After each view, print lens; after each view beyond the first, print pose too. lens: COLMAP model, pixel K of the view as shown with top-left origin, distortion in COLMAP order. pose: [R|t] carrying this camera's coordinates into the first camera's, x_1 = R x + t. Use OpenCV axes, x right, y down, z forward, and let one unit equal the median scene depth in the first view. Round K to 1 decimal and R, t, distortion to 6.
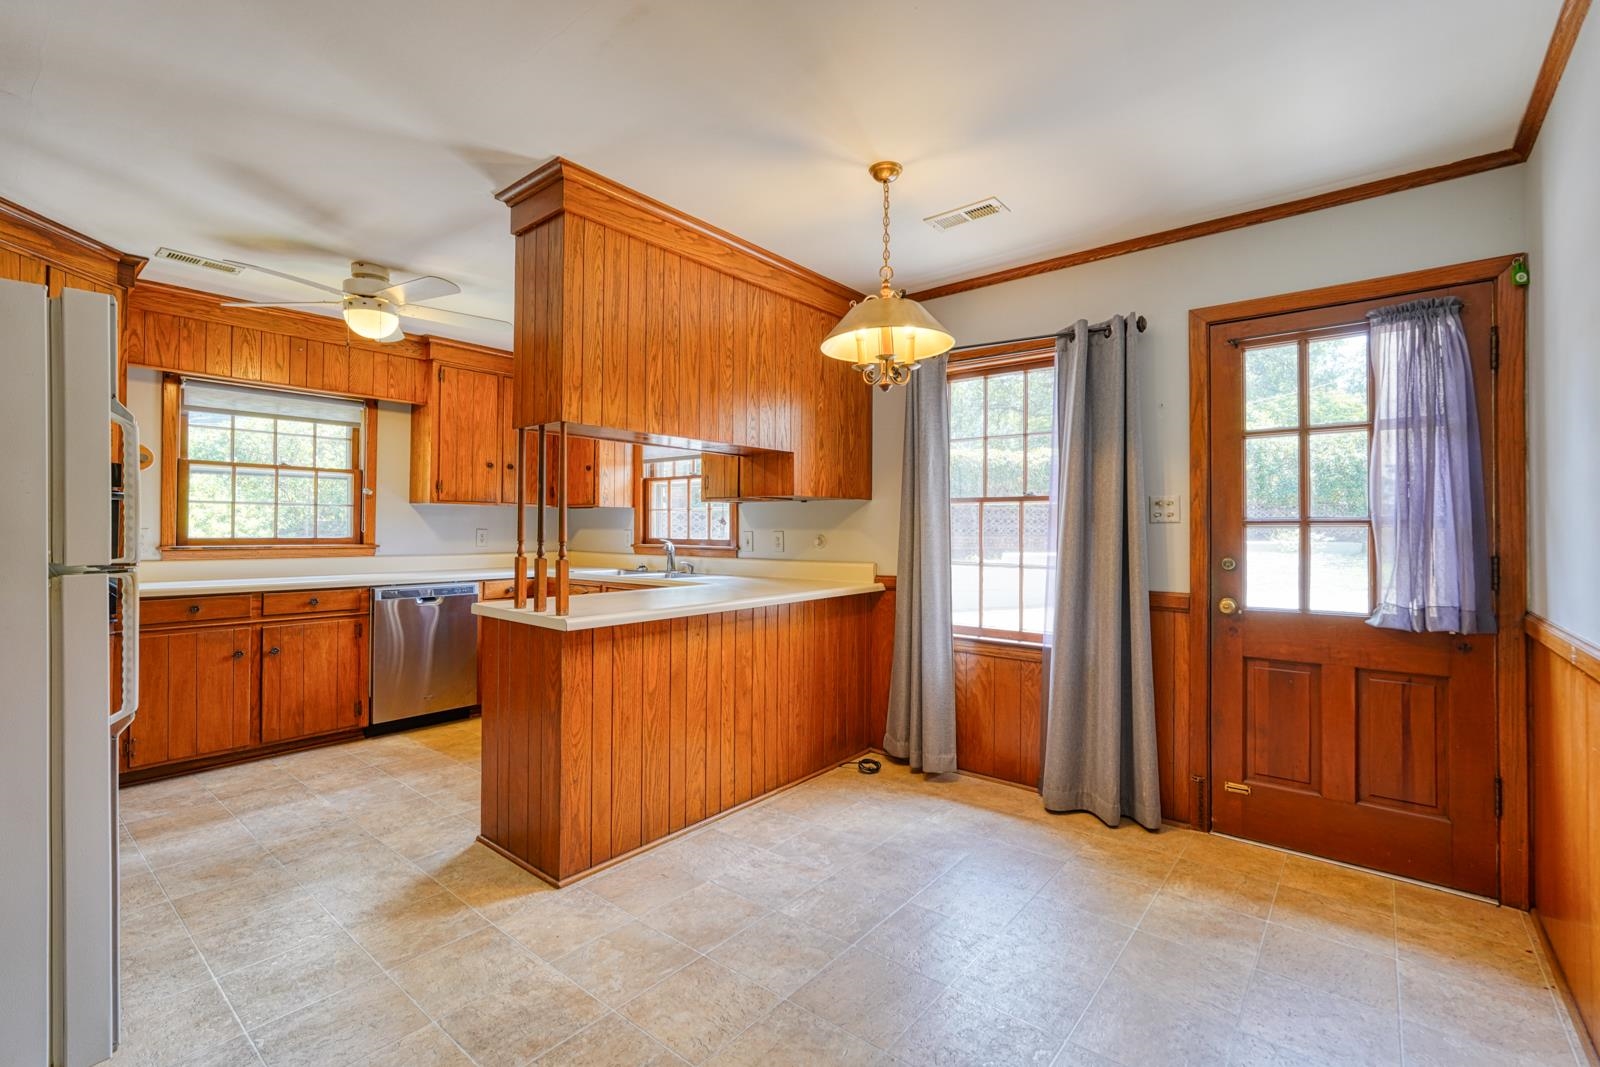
lens RADIAL K [[703.7, 0, 803.6], [0, 703.7, 520.5], [0, 0, 1]] dist [-0.024883, 0.011317]
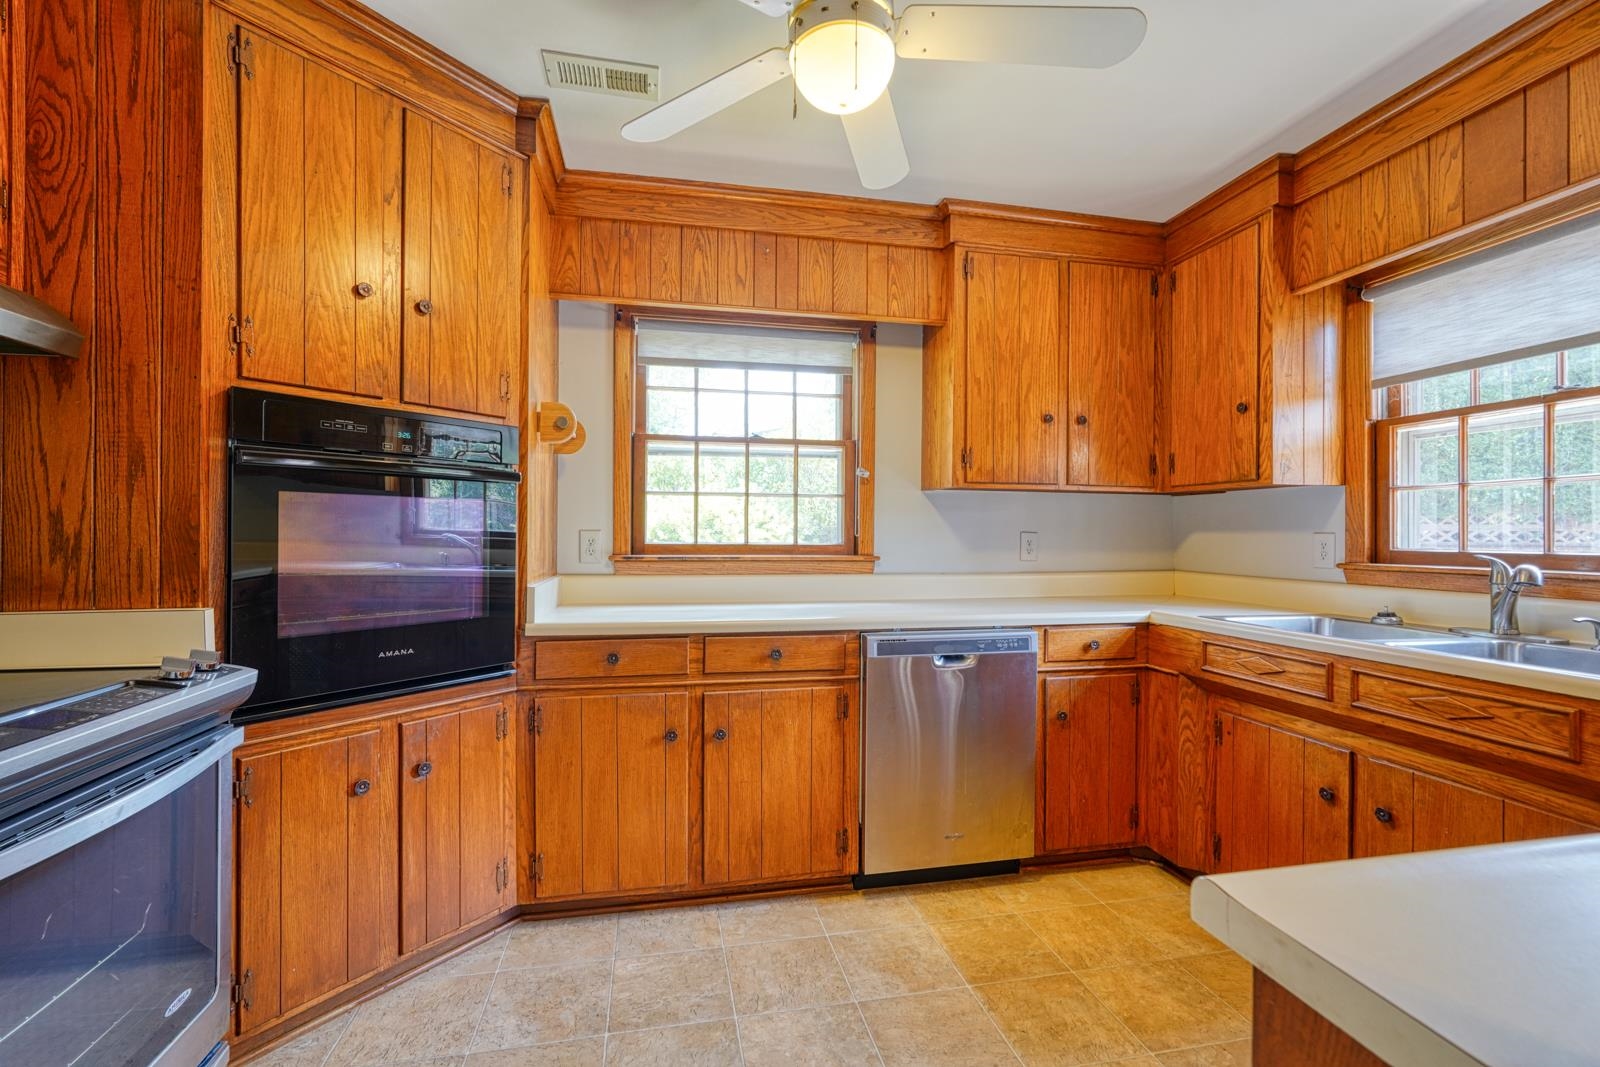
lens RADIAL K [[700.9, 0, 800.0], [0, 700.9, 533.5], [0, 0, 1]] dist [-0.020669, 0.010759]
pose [[0.773137, -0.002004, -0.634235, -0.302806], [0.007056, 0.999960, 0.005442, 0.011840], [0.634199, -0.008683, 0.773121, 0.539087]]
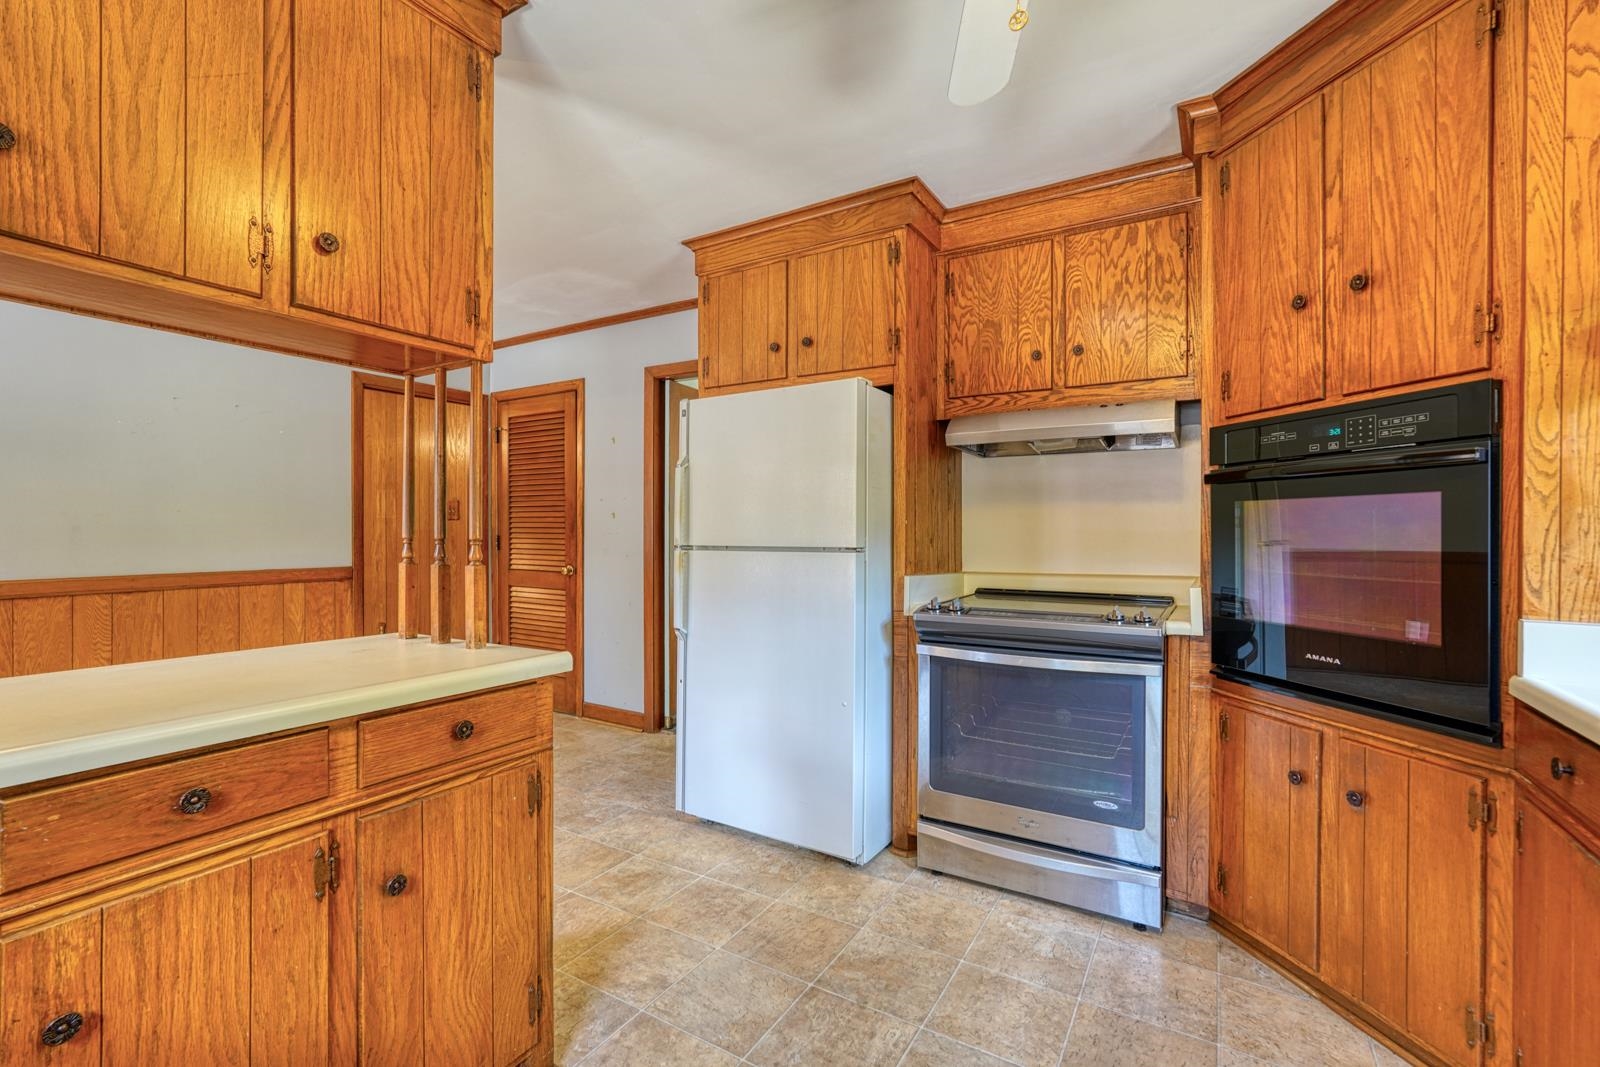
lens RADIAL K [[700.9, 0, 800.0], [0, 700.9, 533.5], [0, 0, 1]] dist [-0.020669, 0.010759]
pose [[-0.990308, -0.009004, -0.138596, -0.404825], [-0.007866, 0.999931, -0.008759, 0.017595], [0.138665, -0.007584, -0.990310, 1.105924]]
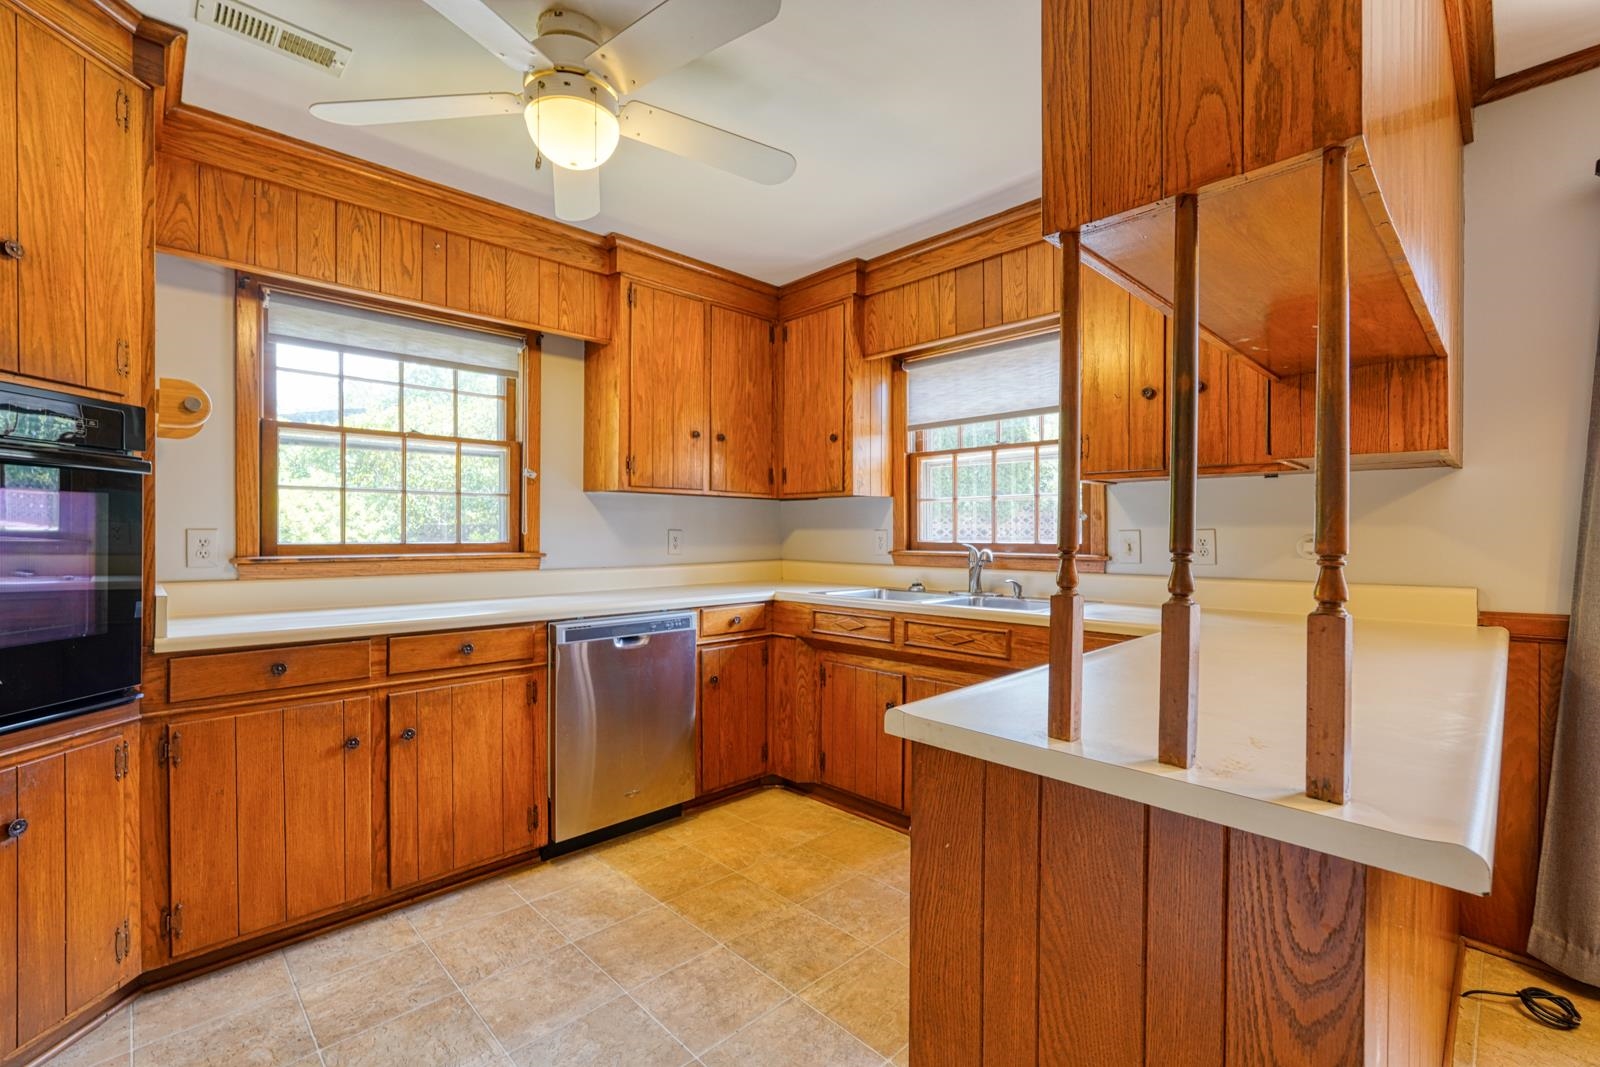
lens RADIAL K [[700.9, 0, 800.0], [0, 700.9, 533.5], [0, 0, 1]] dist [-0.020669, 0.010759]
pose [[0.992906, -0.004350, -0.118823, -0.331898], [0.005961, 0.999895, 0.013212, 0.010122], [0.118753, -0.013826, 0.992828, 0.420795]]
